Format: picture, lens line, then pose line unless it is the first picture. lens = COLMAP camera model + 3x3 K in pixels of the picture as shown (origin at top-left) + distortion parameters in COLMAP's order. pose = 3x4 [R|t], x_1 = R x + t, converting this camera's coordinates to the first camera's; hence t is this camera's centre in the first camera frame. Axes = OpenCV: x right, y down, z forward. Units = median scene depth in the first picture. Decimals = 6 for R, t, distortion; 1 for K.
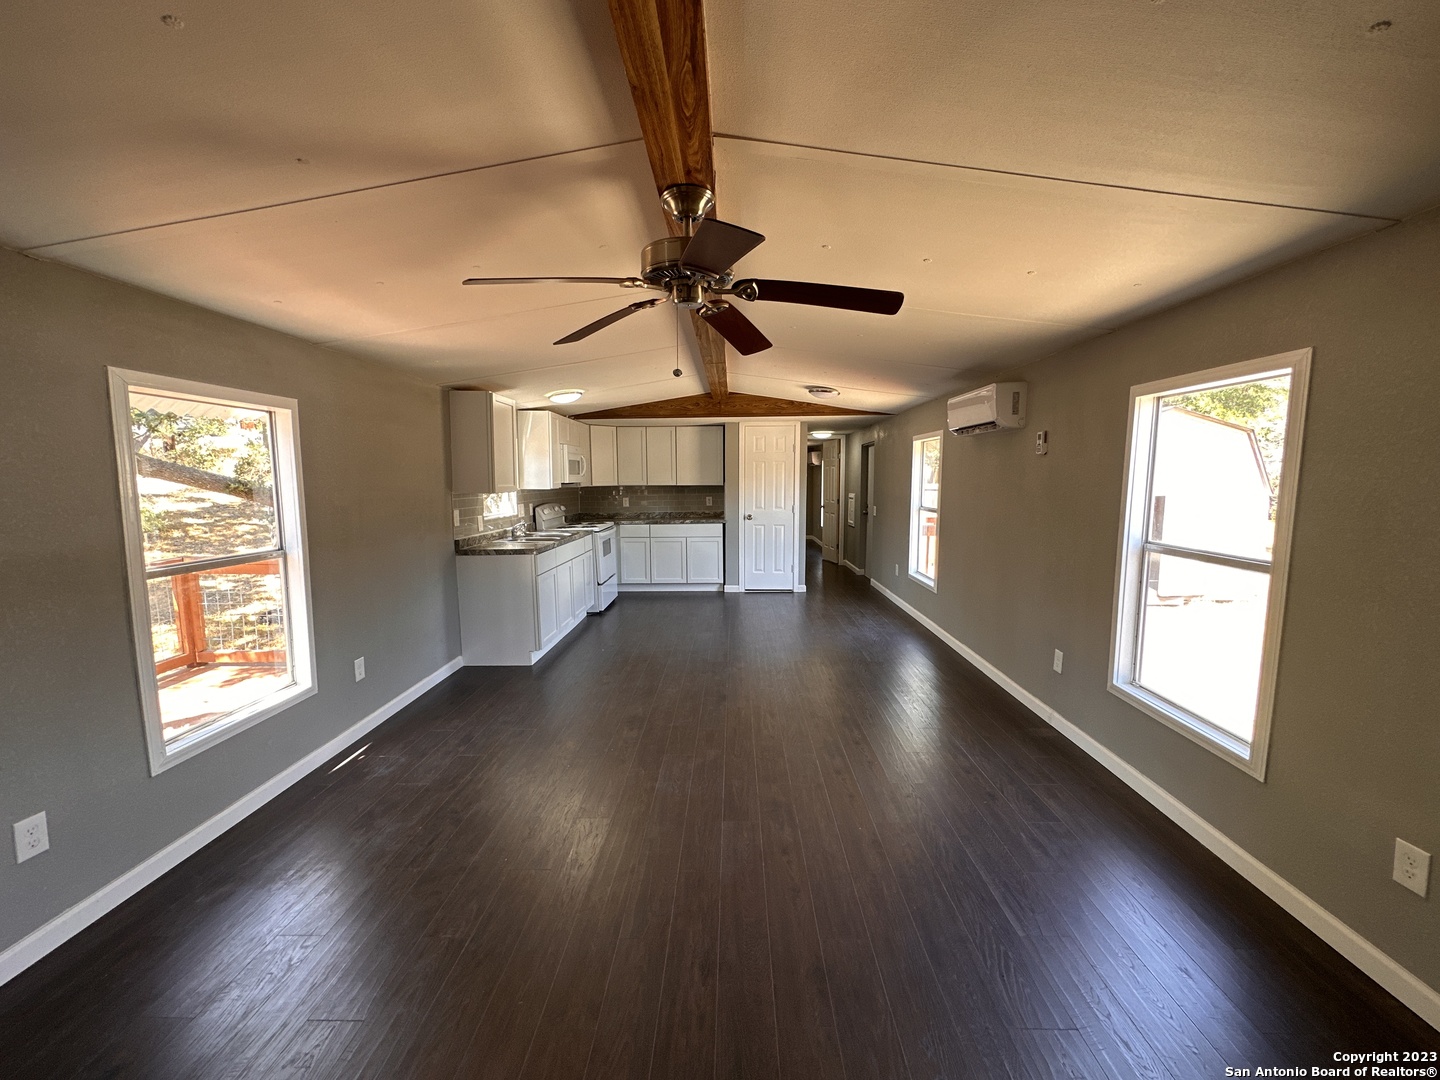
lens RADIAL K [[575.3, 0, 720.0], [0, 575.3, 540.0], [0, 0, 1]] dist [0.001507, 0.000158]
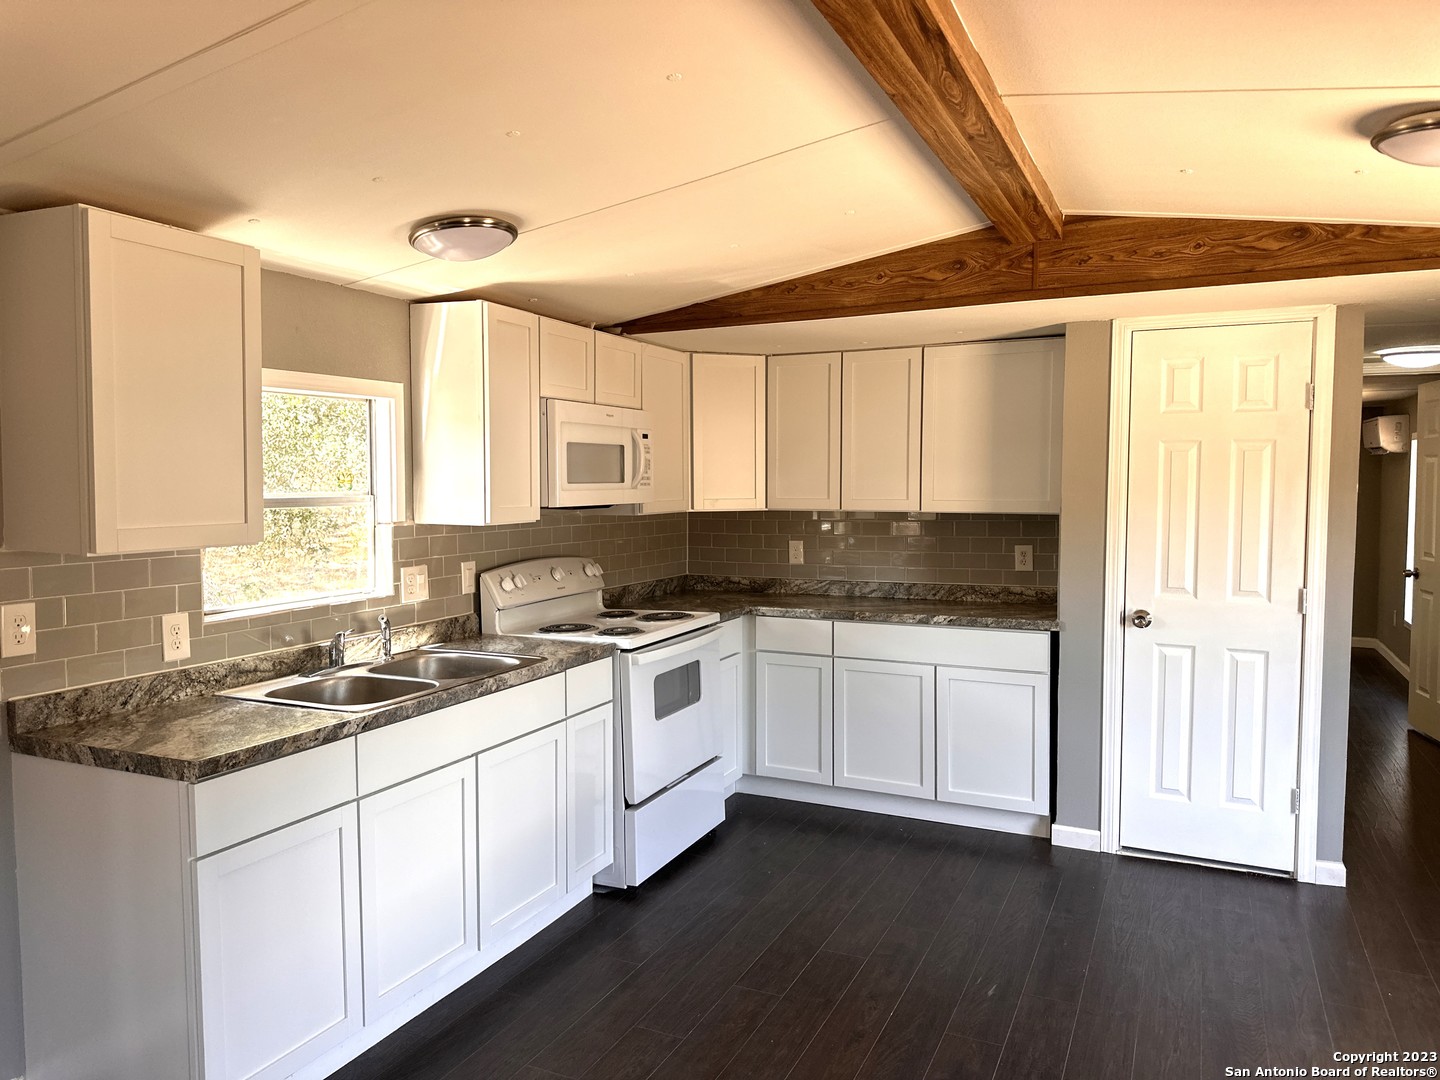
lens RADIAL K [[988.8, 0, 720.0], [0, 988.8, 540.0], [0, 0, 1]] dist [0.070126, -0.107324]
pose [[0.912813, 0.027268, -0.407467, 0.062515], [-0.046586, 0.998208, -0.037562, -0.050998], [0.405712, 0.053269, 0.912447, 0.406585]]
